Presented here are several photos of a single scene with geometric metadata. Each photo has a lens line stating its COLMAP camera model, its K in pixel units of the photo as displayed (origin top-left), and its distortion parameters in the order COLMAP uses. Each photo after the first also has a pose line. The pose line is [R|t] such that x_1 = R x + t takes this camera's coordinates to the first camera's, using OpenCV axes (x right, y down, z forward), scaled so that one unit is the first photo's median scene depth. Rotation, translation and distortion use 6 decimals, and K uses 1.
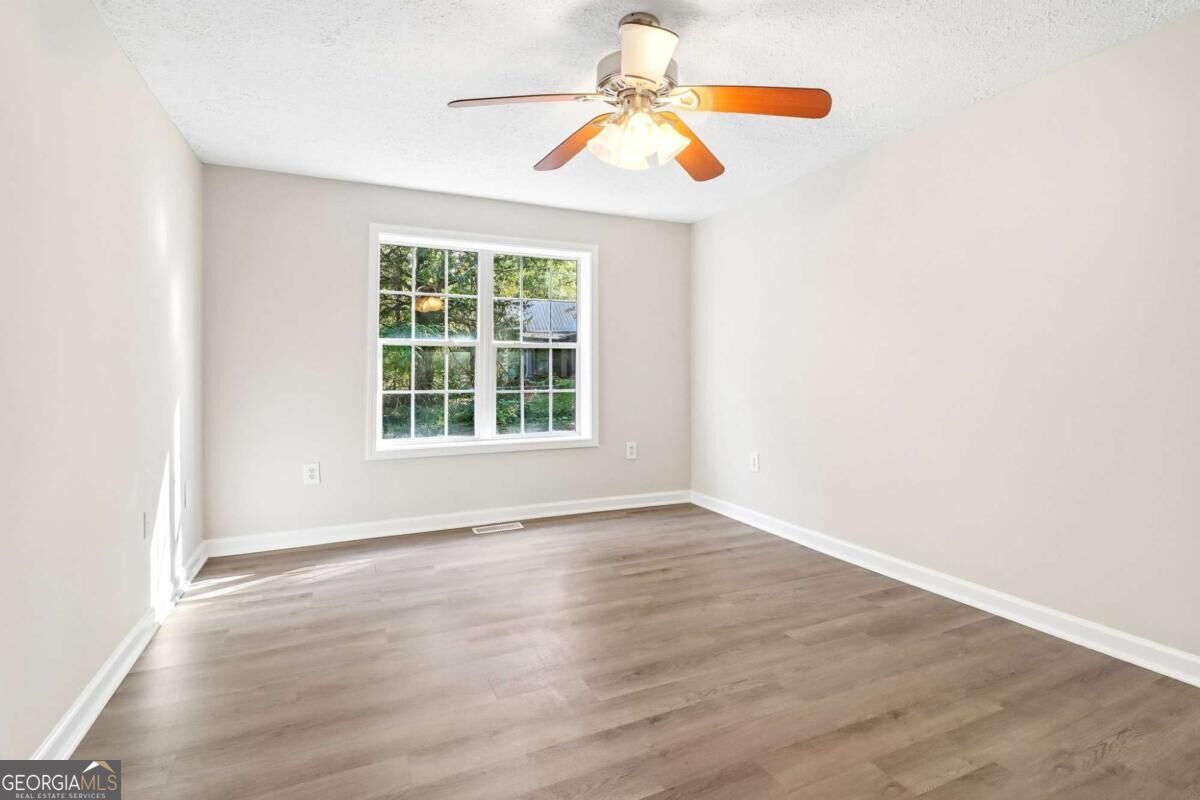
lens RADIAL K [[583.3, 0, 609.3], [0, 583.3, 378.7], [0, 0, 1]] dist [-0.009131, -0.003355]
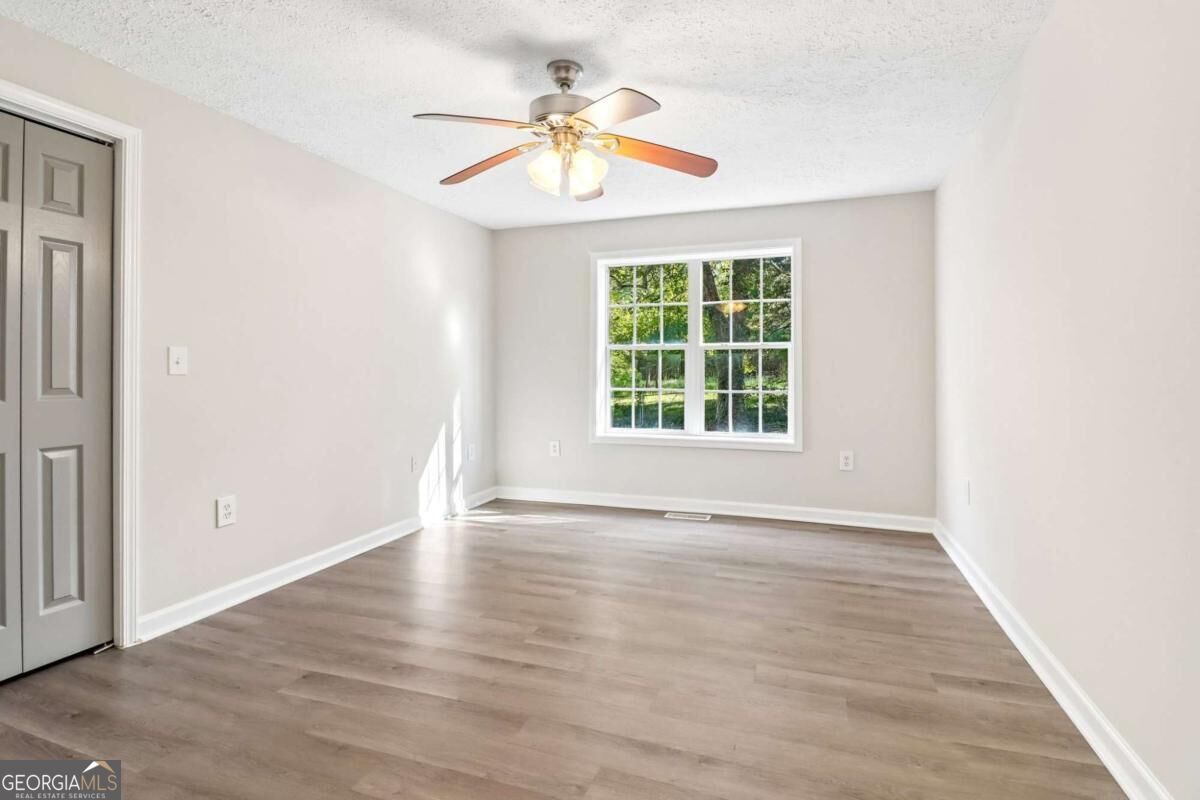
lens RADIAL K [[583.3, 0, 606.1], [0, 583.3, 388.1], [0, 0, 1]] dist [-0.009131, -0.003355]
pose [[0.714656, 0.022802, -0.699104, 0.661459], [-0.012025, 0.999721, 0.020314, -0.004641], [0.699373, -0.006111, 0.714731, 0.174074]]
